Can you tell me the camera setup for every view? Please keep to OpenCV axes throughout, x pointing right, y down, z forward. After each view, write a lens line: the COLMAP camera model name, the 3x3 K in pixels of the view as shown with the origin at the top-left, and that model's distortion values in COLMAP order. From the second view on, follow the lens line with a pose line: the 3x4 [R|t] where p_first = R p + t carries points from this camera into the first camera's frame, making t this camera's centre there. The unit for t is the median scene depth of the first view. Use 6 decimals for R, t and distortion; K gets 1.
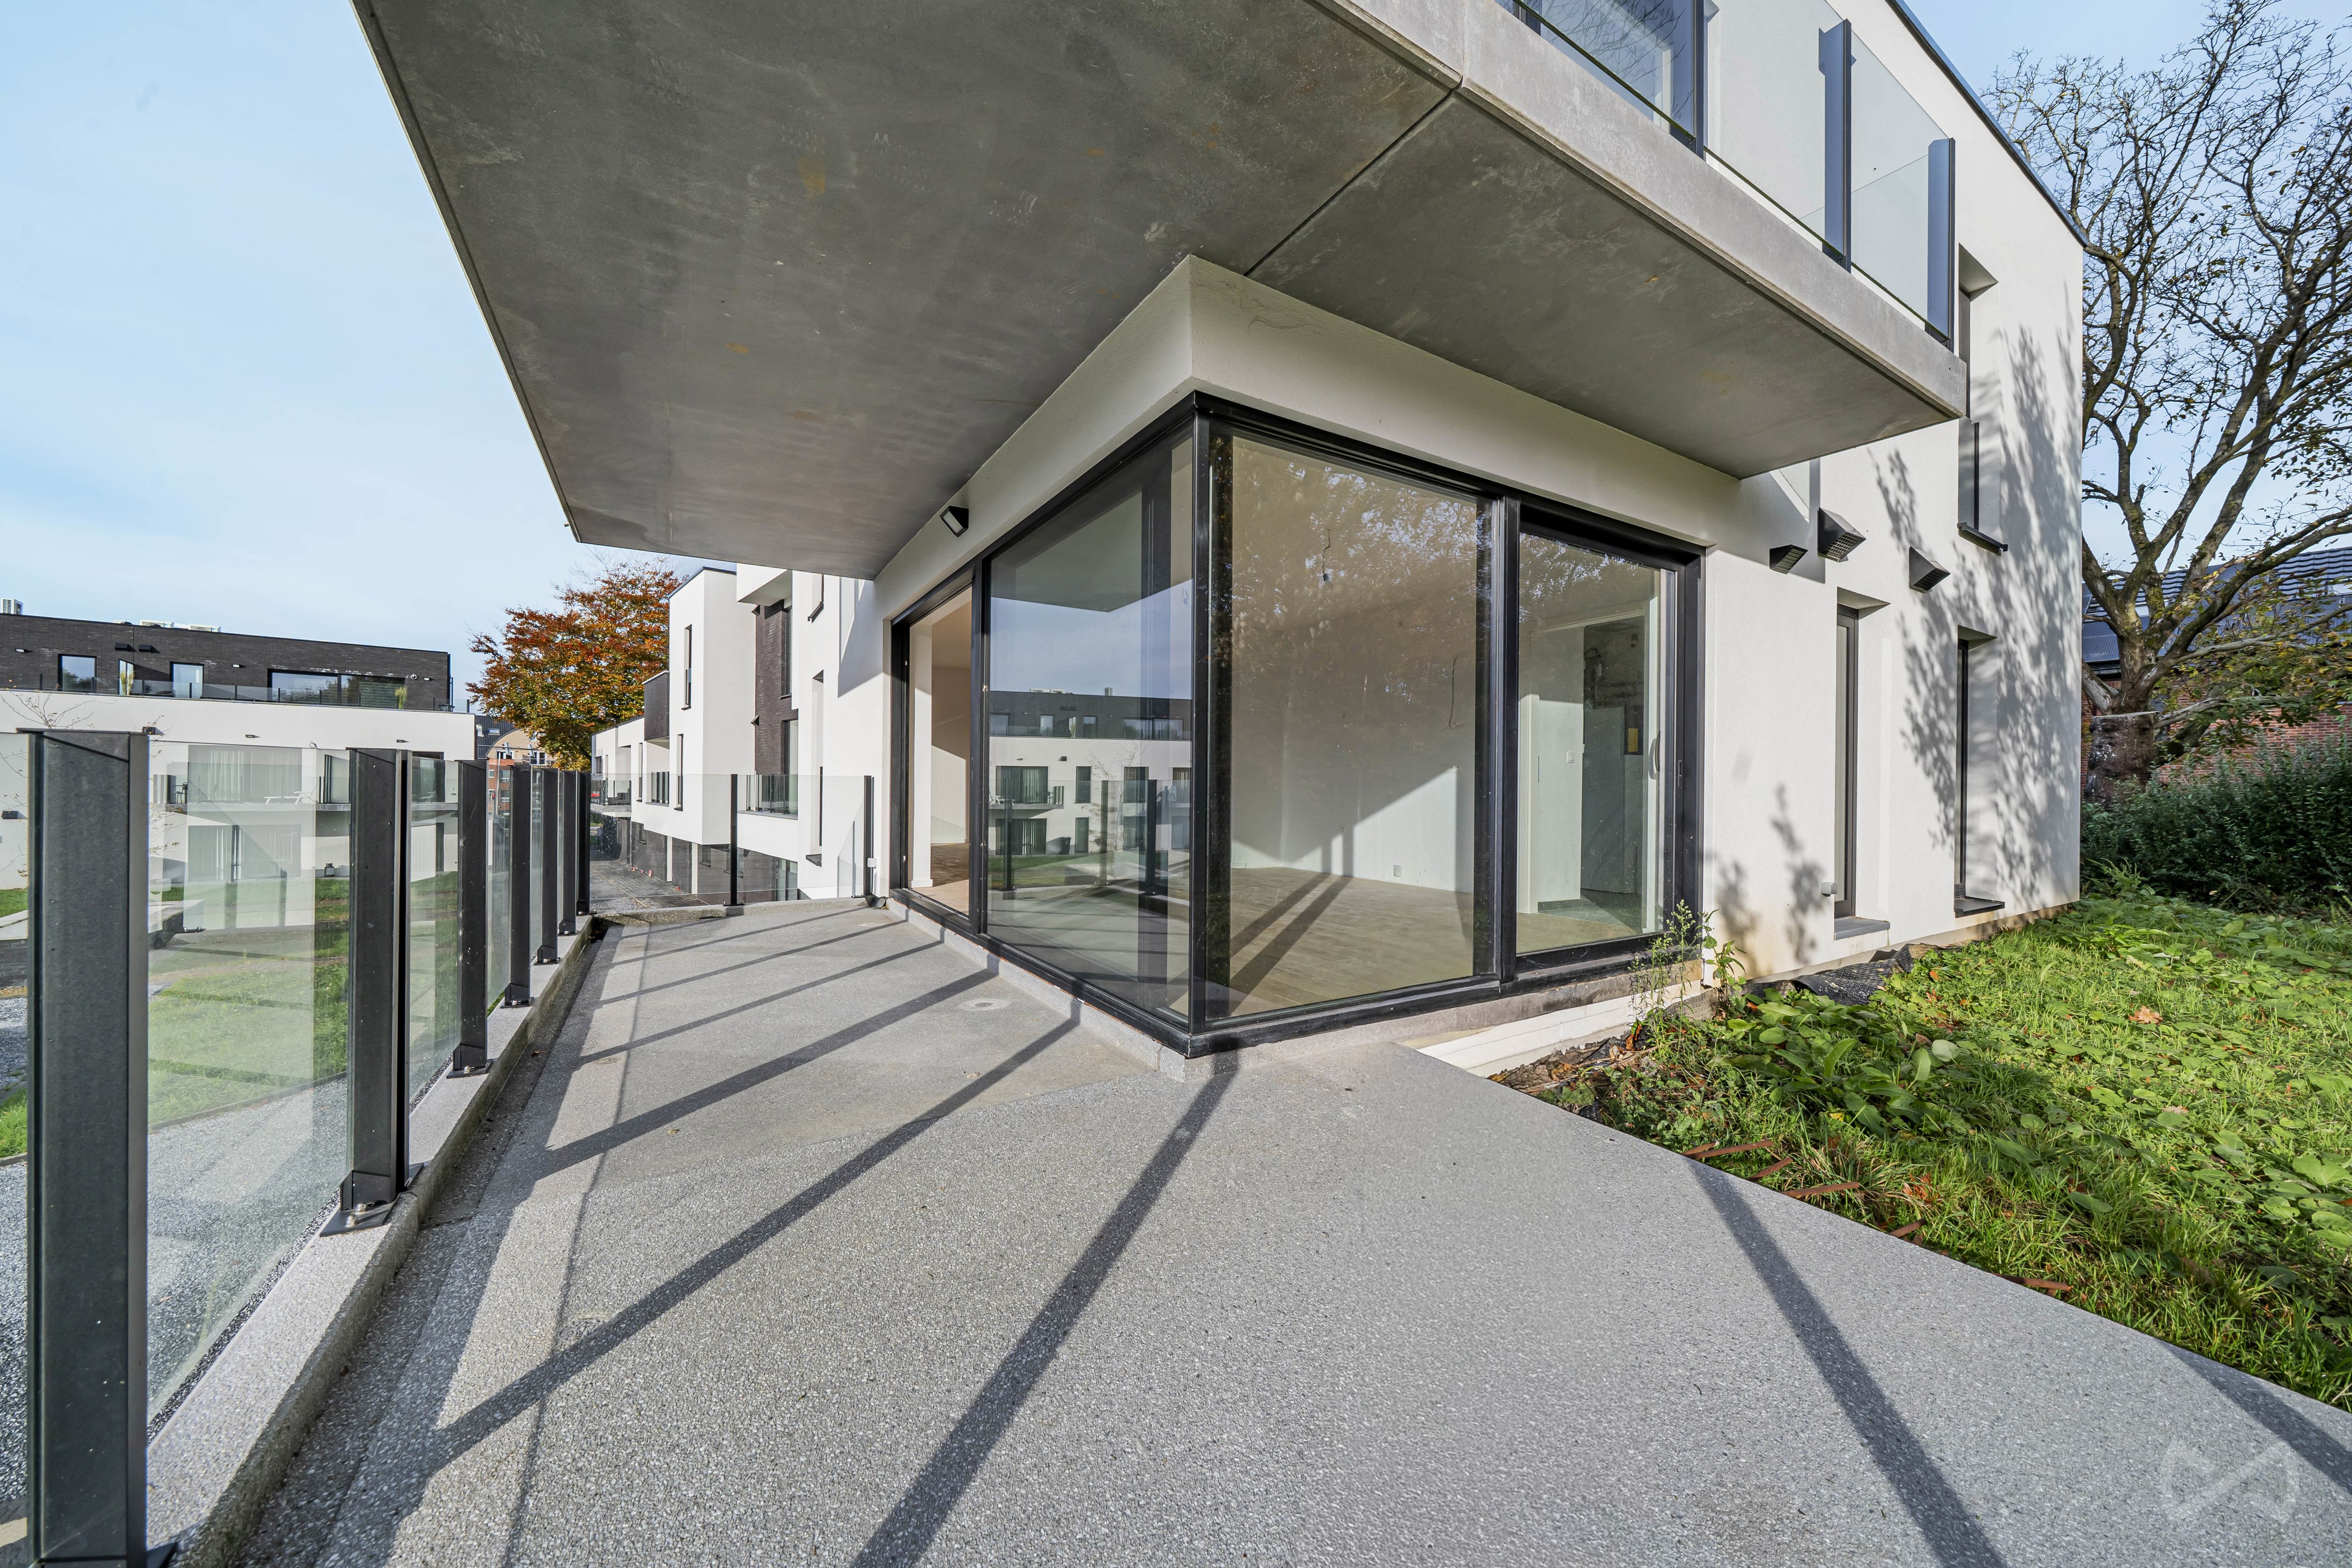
lens RADIAL K [[814.7, 0, 1185.4], [0, 814.7, 780.1], [0, 0, 1]] dist [-0.013195, -0.000190]
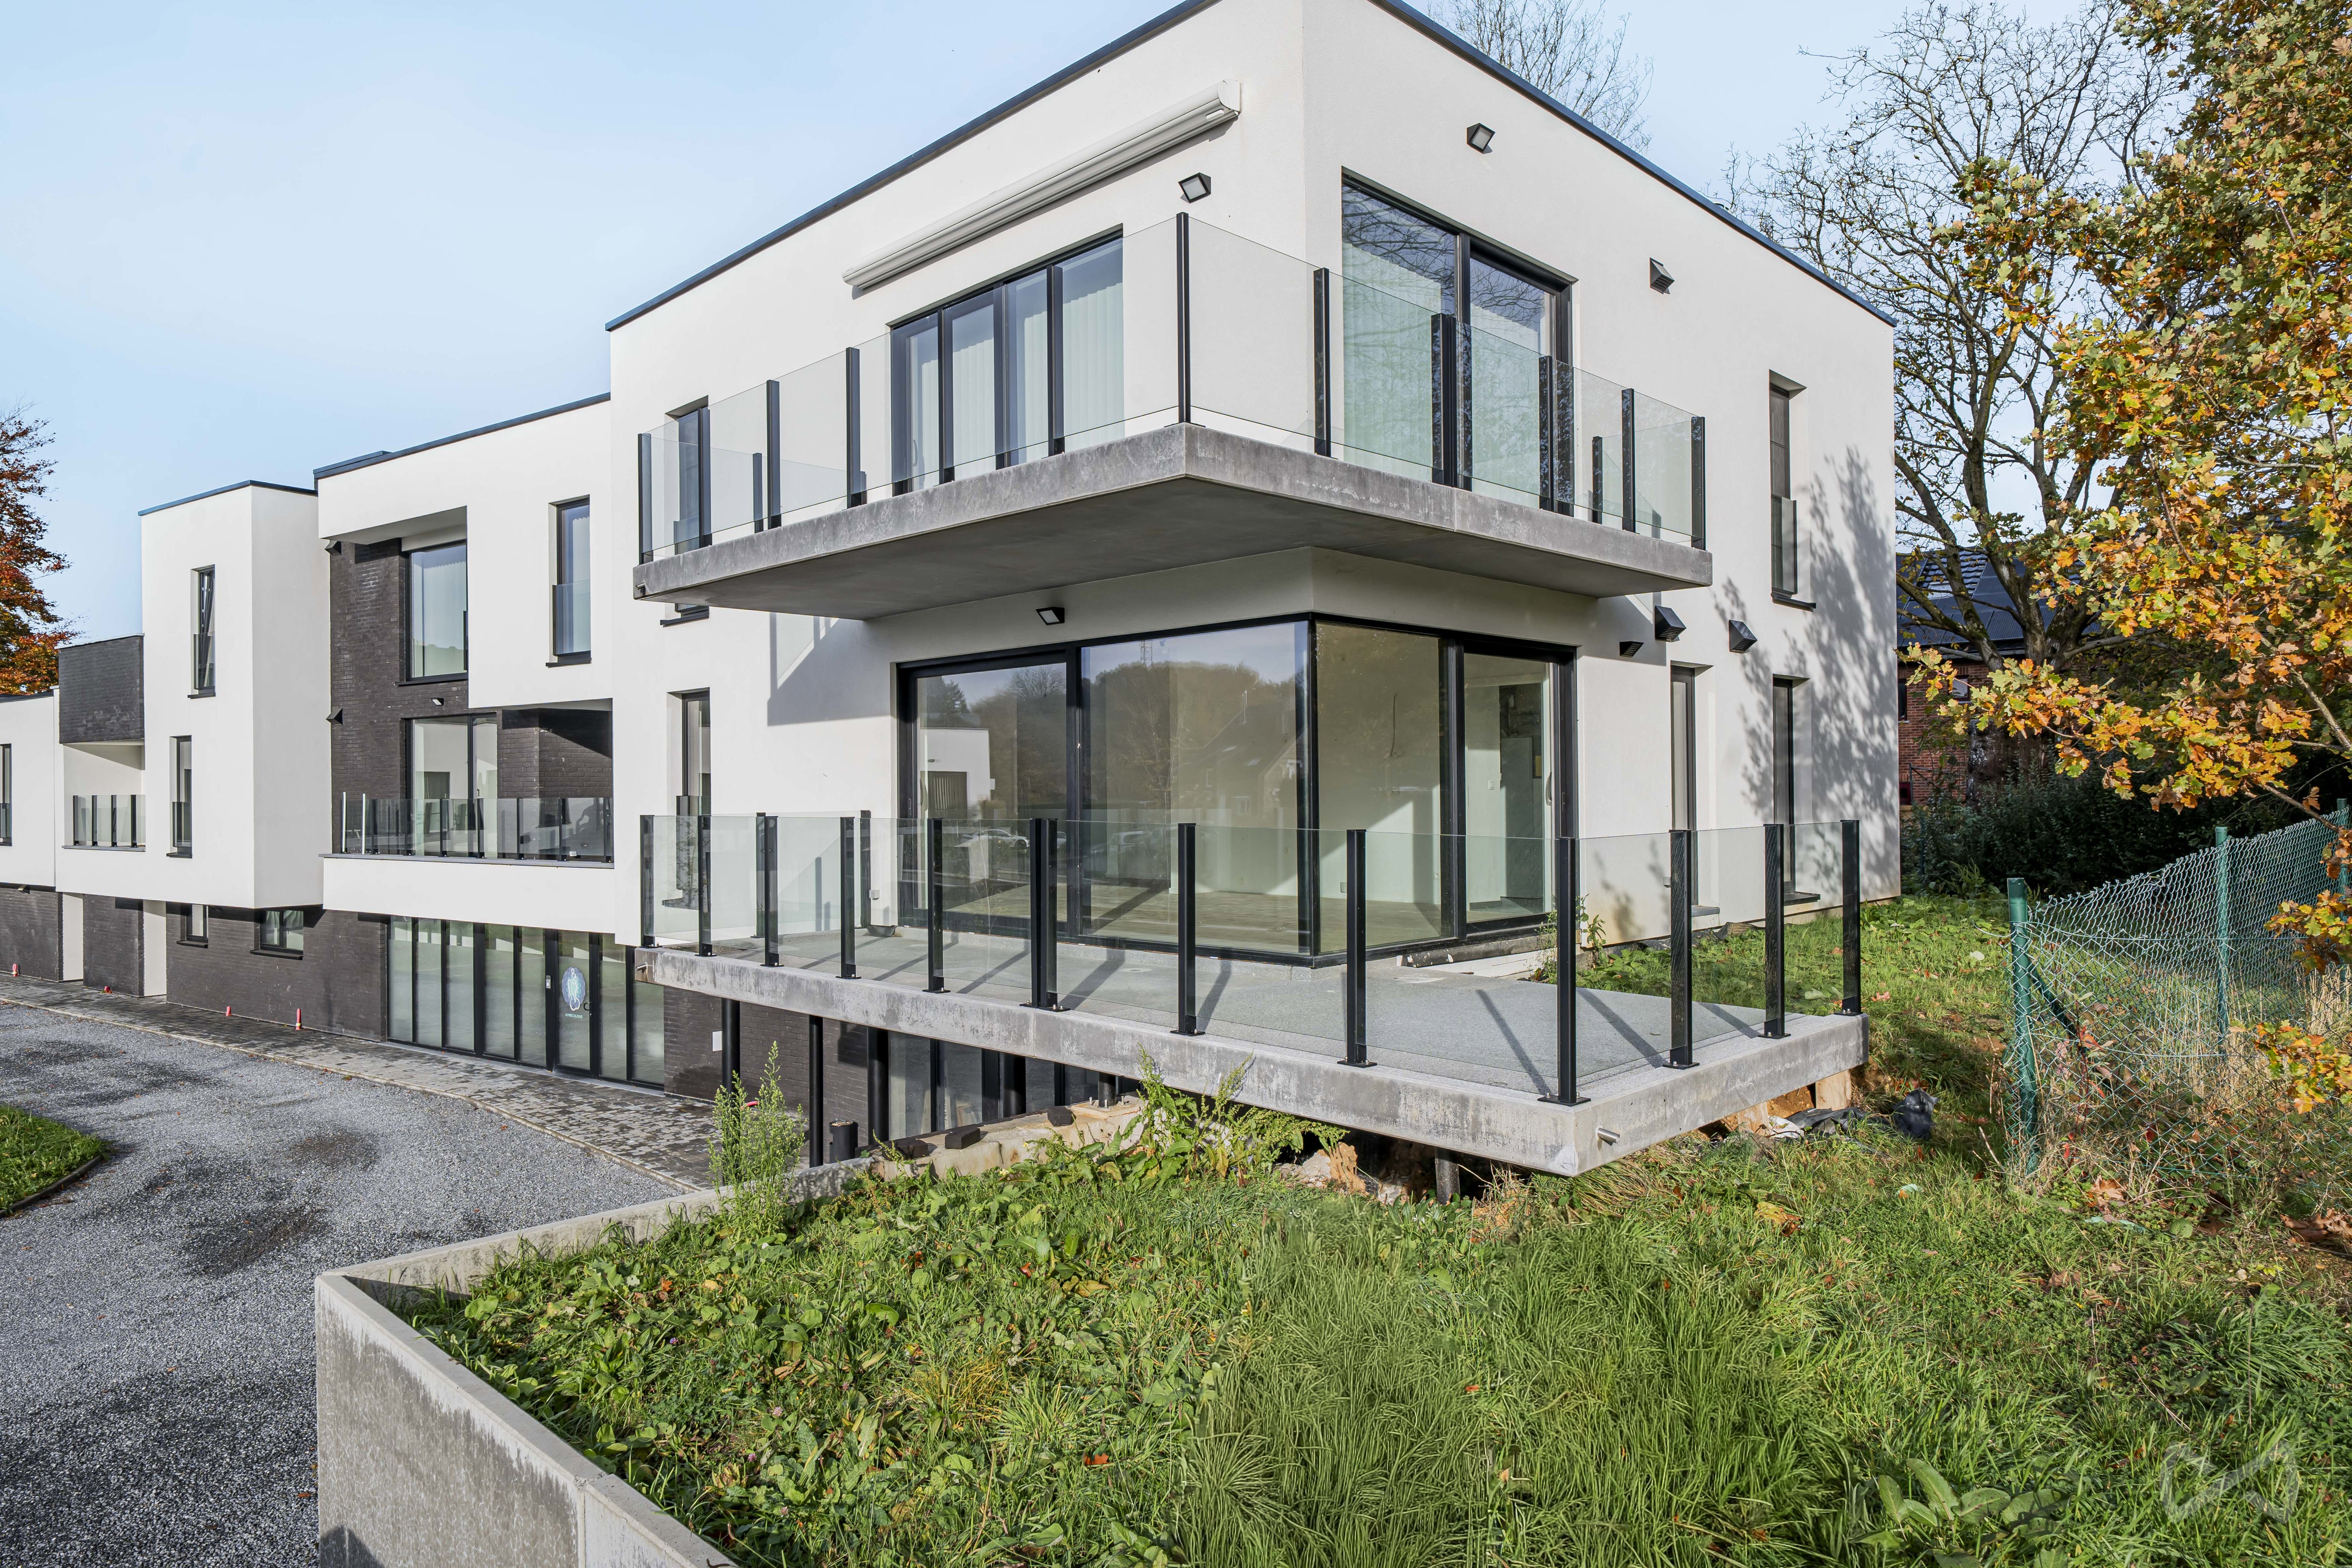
lens RADIAL K [[1426.3, 0, 1170.7], [0, 1426.3, 787.5], [0, 0, 1]] dist [0.003519, 0.000467]
pose [[0.970854, -0.015431, 0.239174, -0.587453], [0.014191, 0.999875, 0.006907, -0.052342], [-0.239250, -0.003311, 0.970952, -1.126427]]
